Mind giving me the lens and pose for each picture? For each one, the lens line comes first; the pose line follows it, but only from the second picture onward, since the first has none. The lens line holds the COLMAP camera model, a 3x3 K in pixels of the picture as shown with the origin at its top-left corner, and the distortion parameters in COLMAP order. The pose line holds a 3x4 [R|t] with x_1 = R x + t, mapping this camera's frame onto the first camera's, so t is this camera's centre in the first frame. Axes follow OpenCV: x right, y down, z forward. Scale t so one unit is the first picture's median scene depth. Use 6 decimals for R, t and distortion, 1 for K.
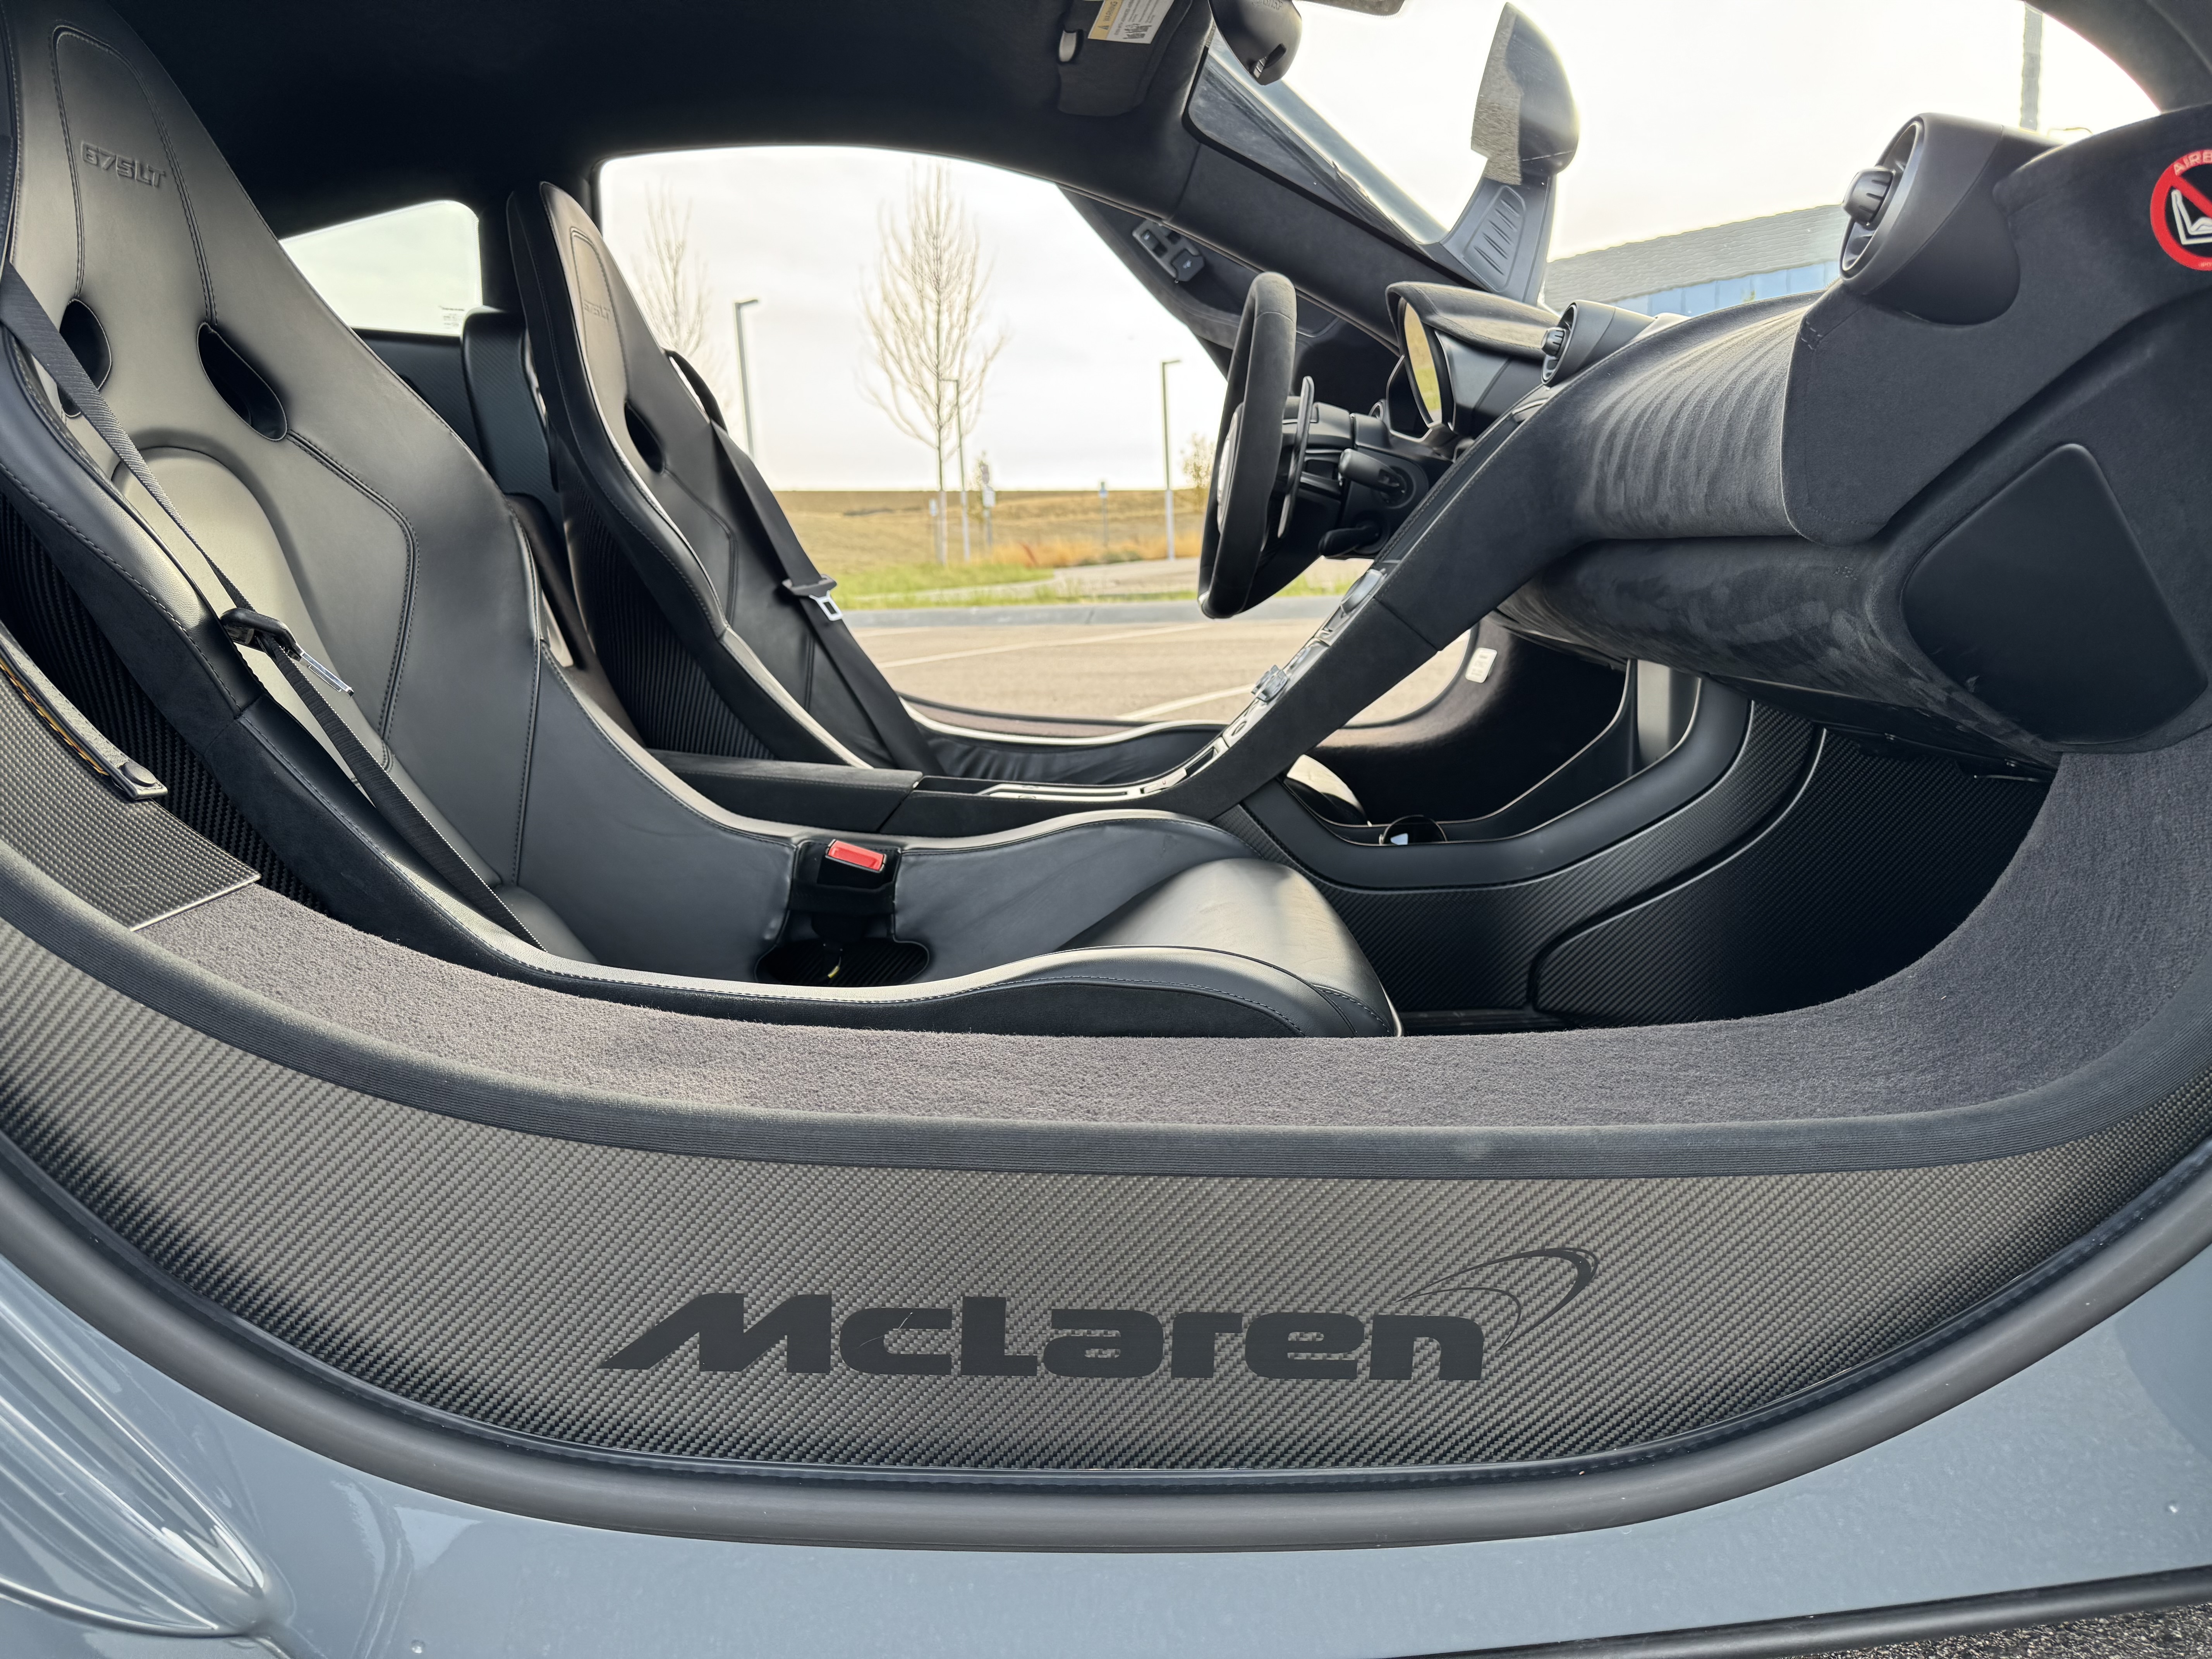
lens RADIAL K [[1551.5, 0, 1100.6], [0, 1551.5, 843.2], [0, 0, 1]] dist [0.143376, -0.196861]
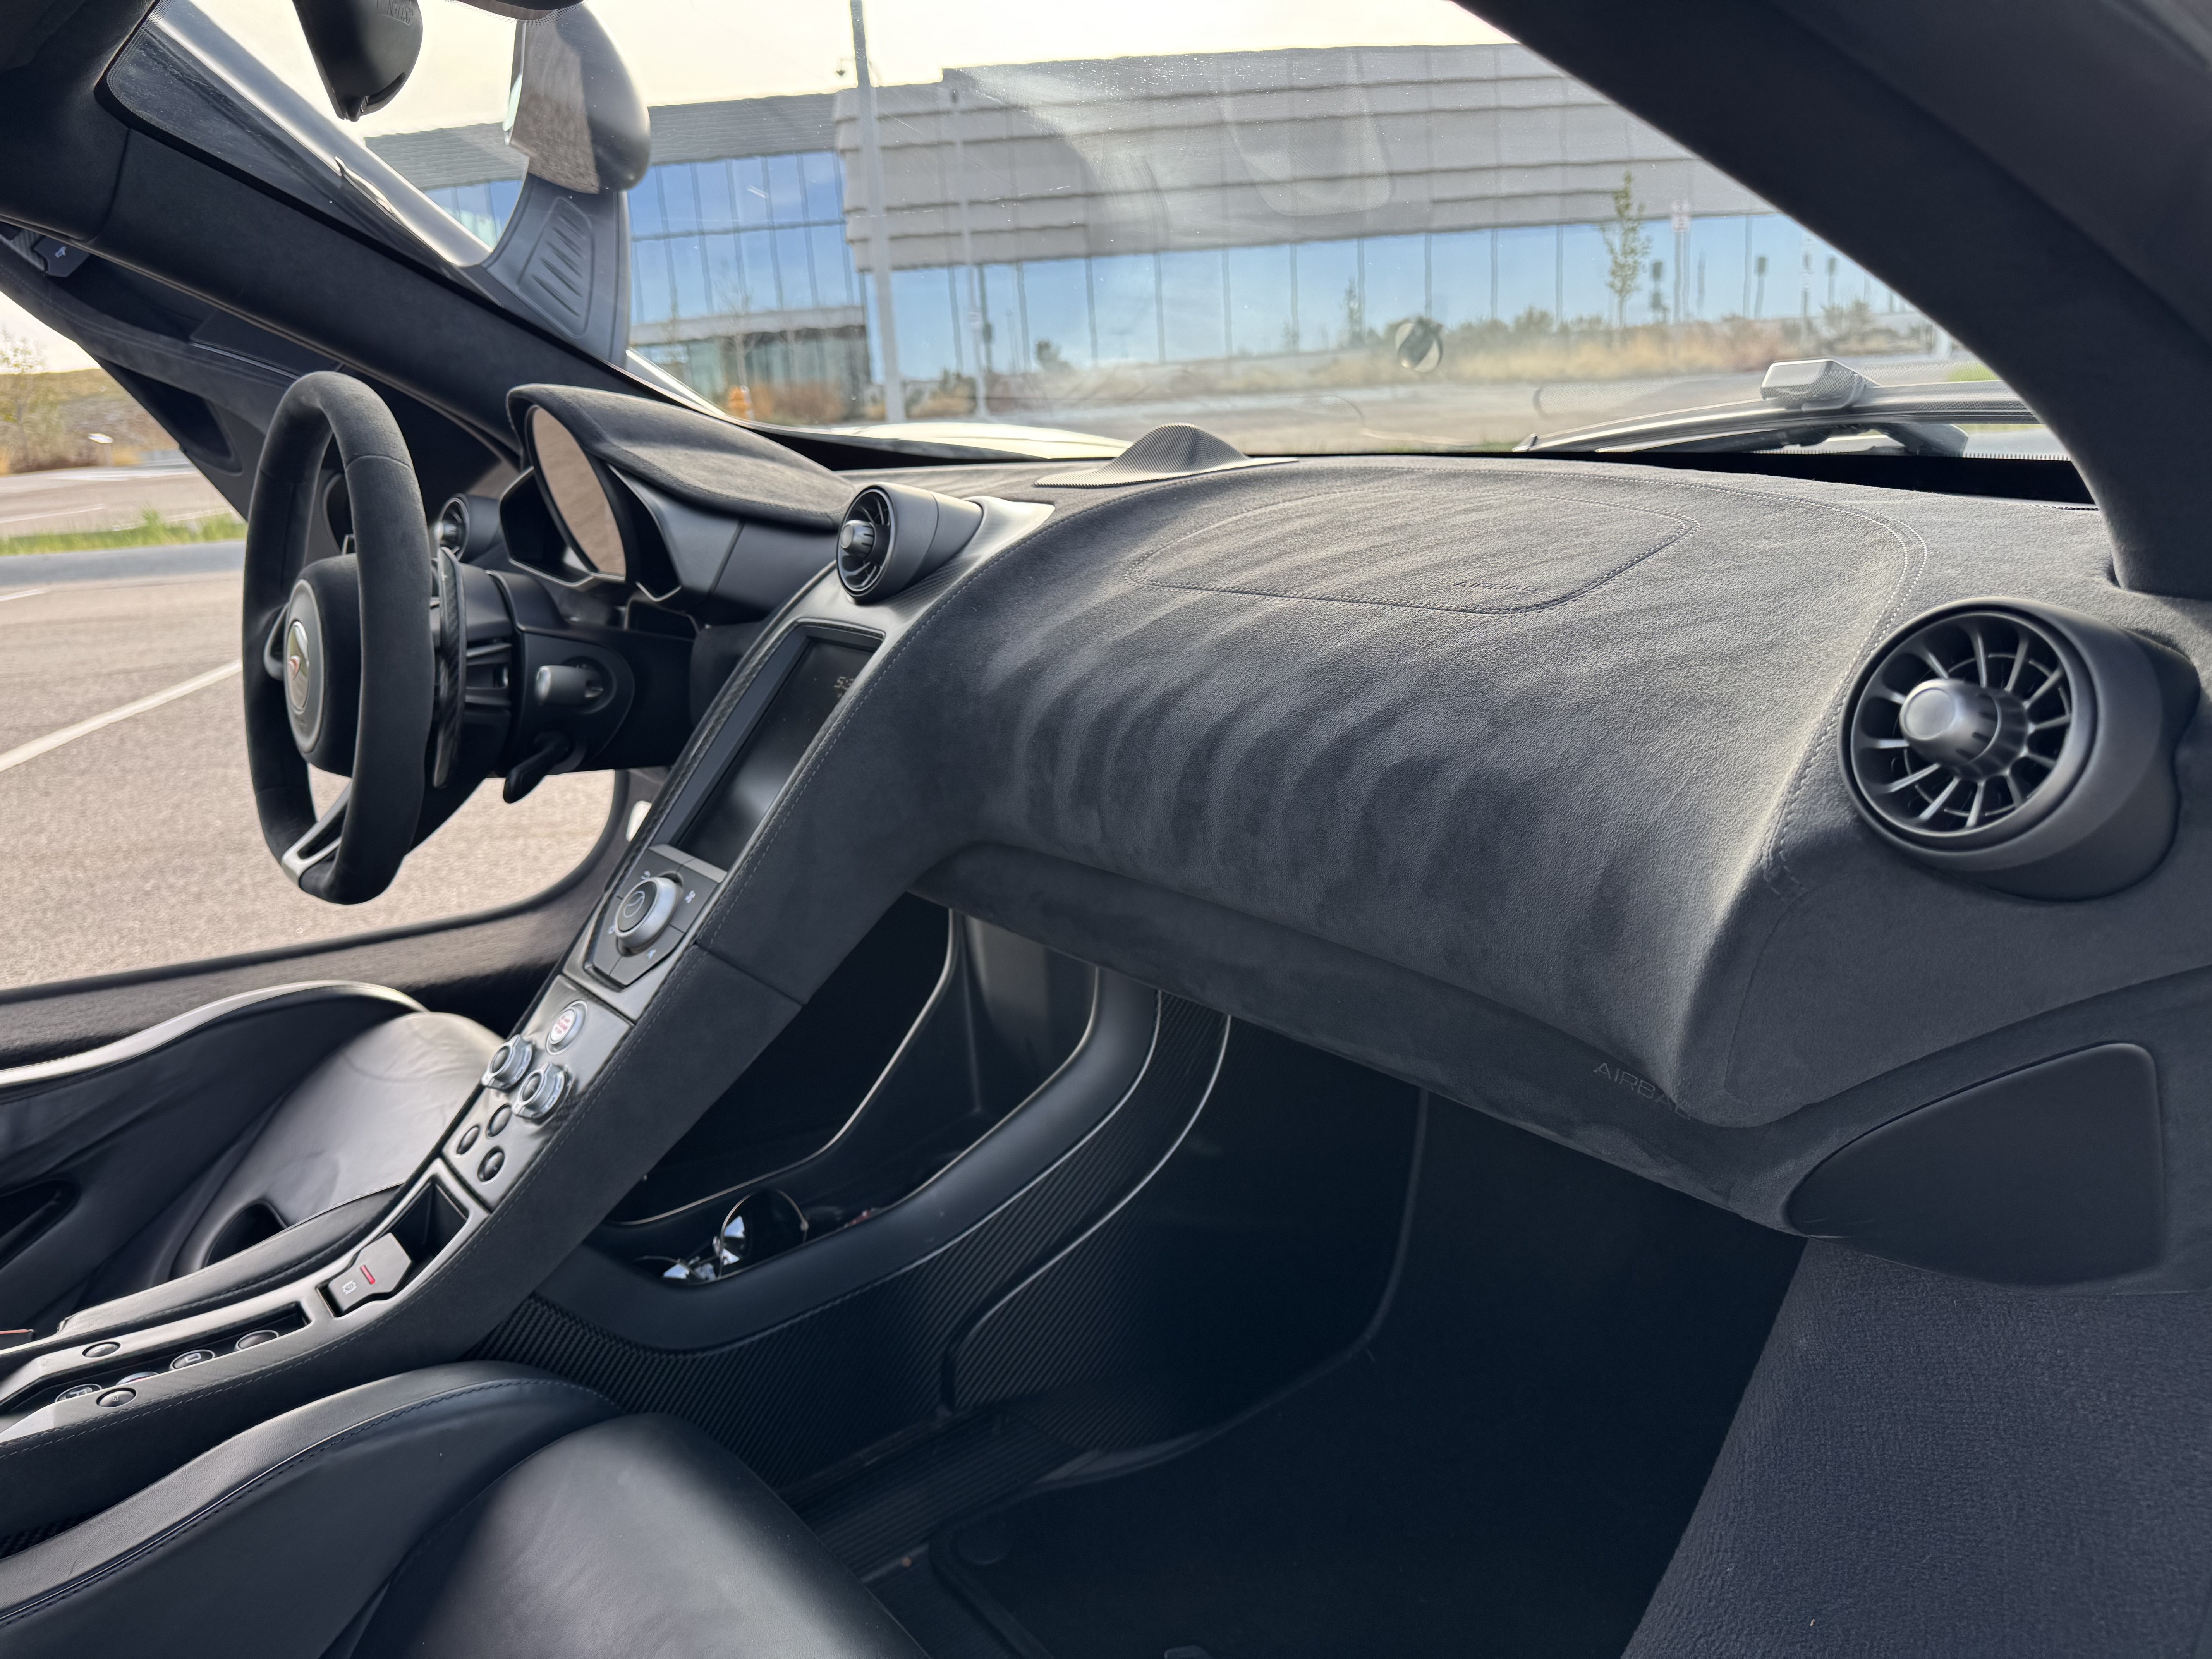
lens RADIAL K [[1581.8, 0, 1106.0], [0, 1581.8, 829.5], [0, 0, 1]] dist [0.002472, 0.000176]
pose [[0.781707, -0.167838, 0.600636, -0.056918], [0.134424, 0.985812, 0.100521, -0.181357], [-0.608986, 0.002162, 0.793178, 0.273230]]
